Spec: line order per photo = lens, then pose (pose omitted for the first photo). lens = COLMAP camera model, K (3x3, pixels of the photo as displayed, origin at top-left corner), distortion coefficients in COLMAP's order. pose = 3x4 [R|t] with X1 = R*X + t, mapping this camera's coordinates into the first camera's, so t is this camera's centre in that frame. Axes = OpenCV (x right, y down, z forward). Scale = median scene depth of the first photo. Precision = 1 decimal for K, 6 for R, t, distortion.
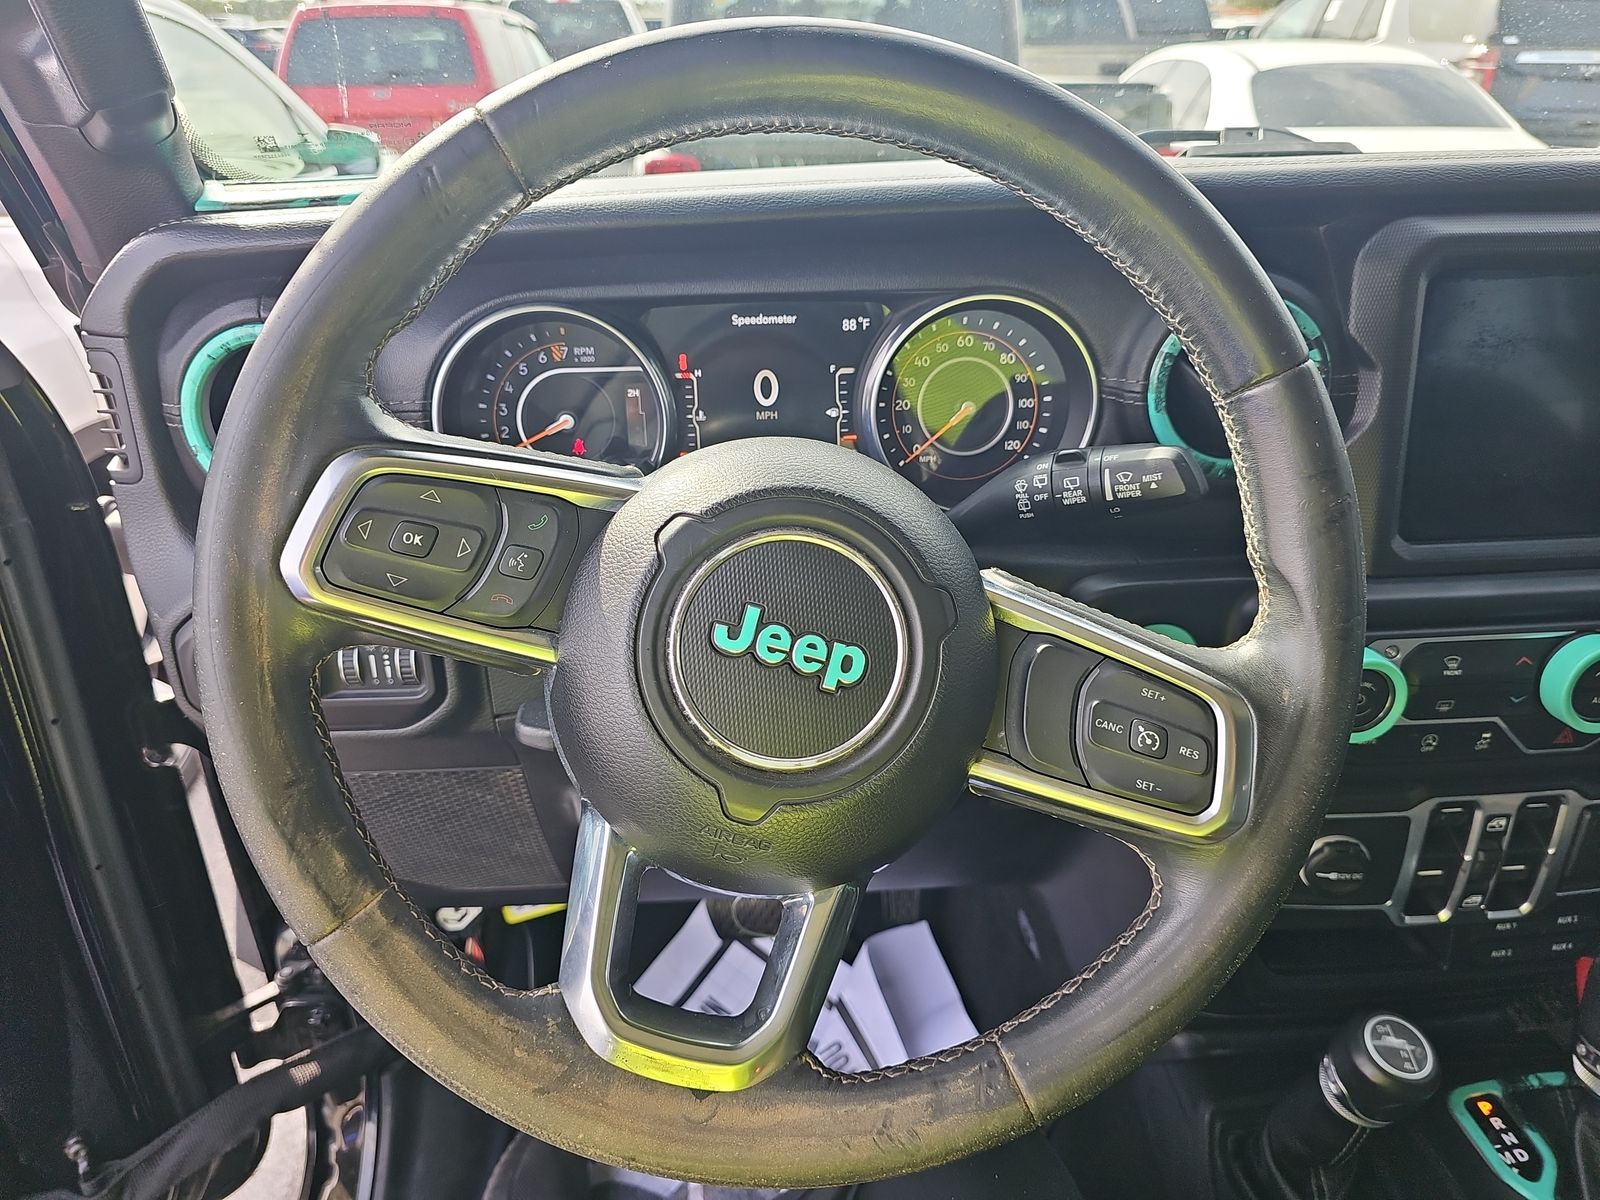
lens RADIAL K [[1074.8, 0, 800.0], [0, 1074.8, 600.0], [0, 0, 1]] dist [-0.009581, -0.007206]
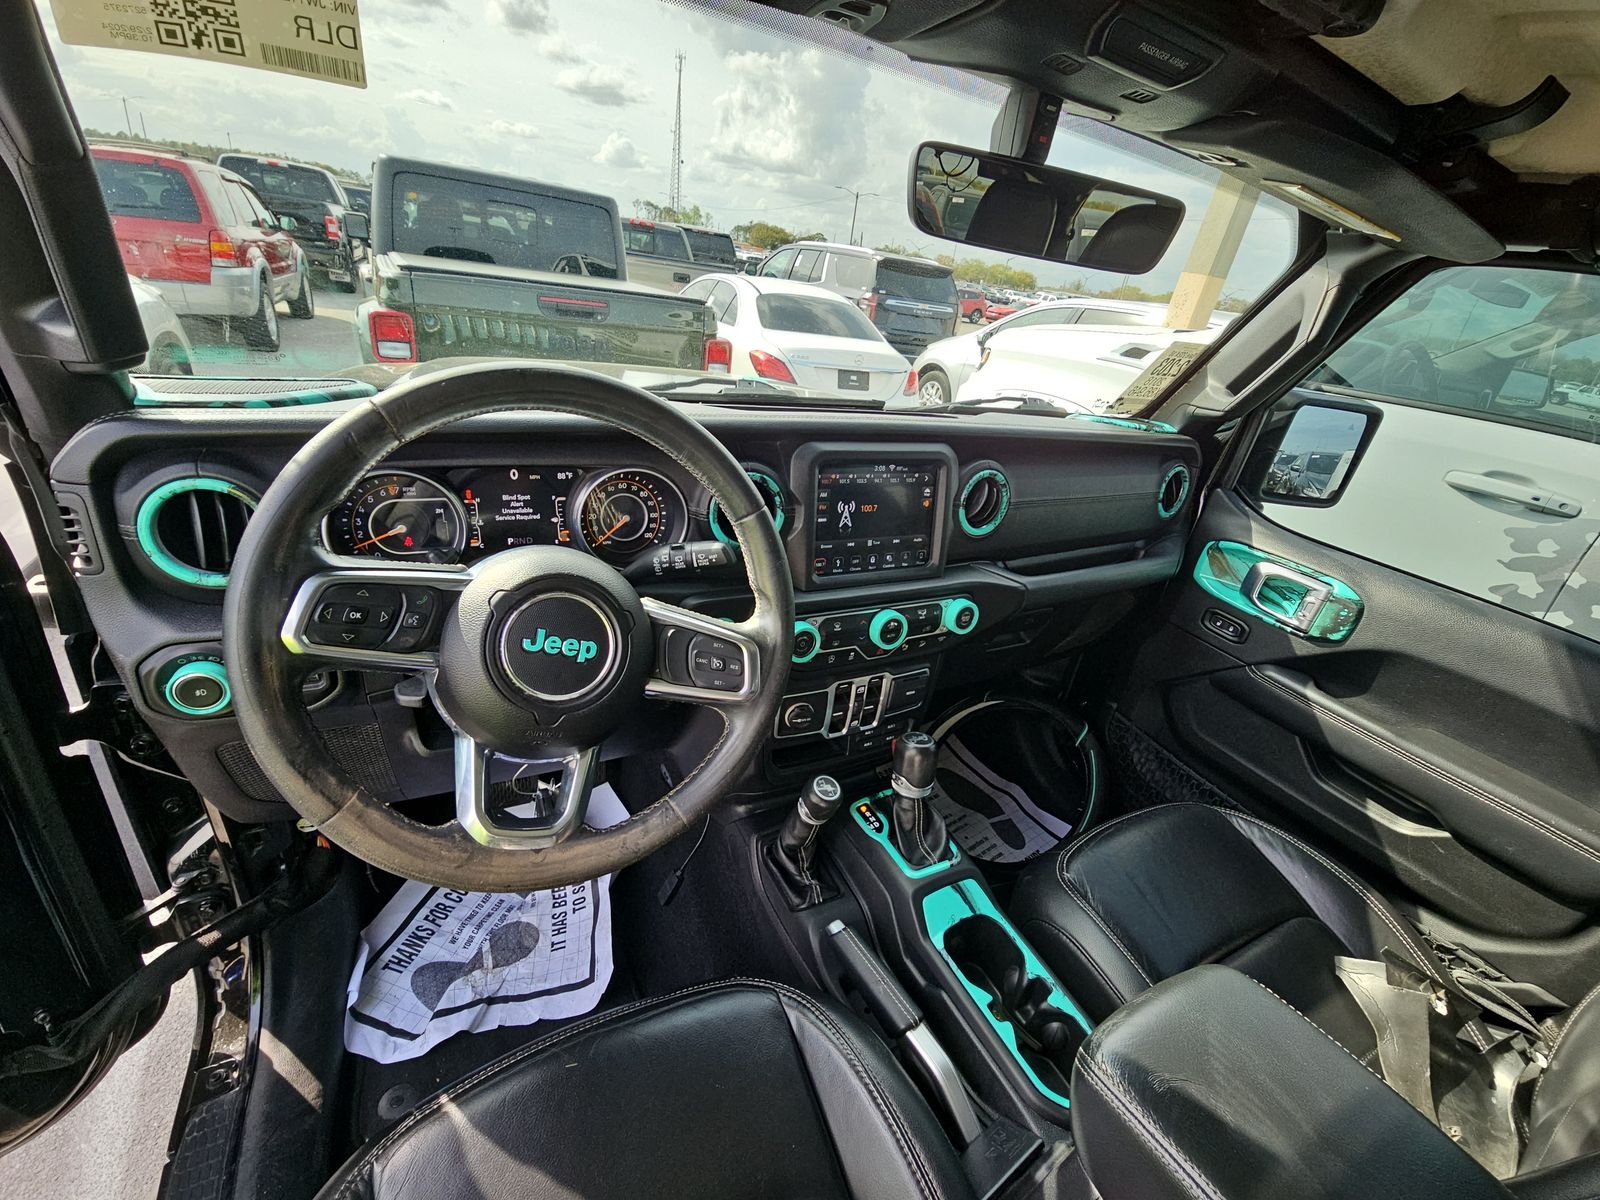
lens RADIAL K [[654.7, 0, 800.0], [0, 654.7, 600.0], [0, 0, 1]] dist [0.020766, -0.014921]
pose [[0.904517, -0.058362, 0.422425, -0.084802], [0.051985, 0.998293, 0.026612, -0.040171], [-0.423257, -0.002111, 0.906007, -0.291018]]
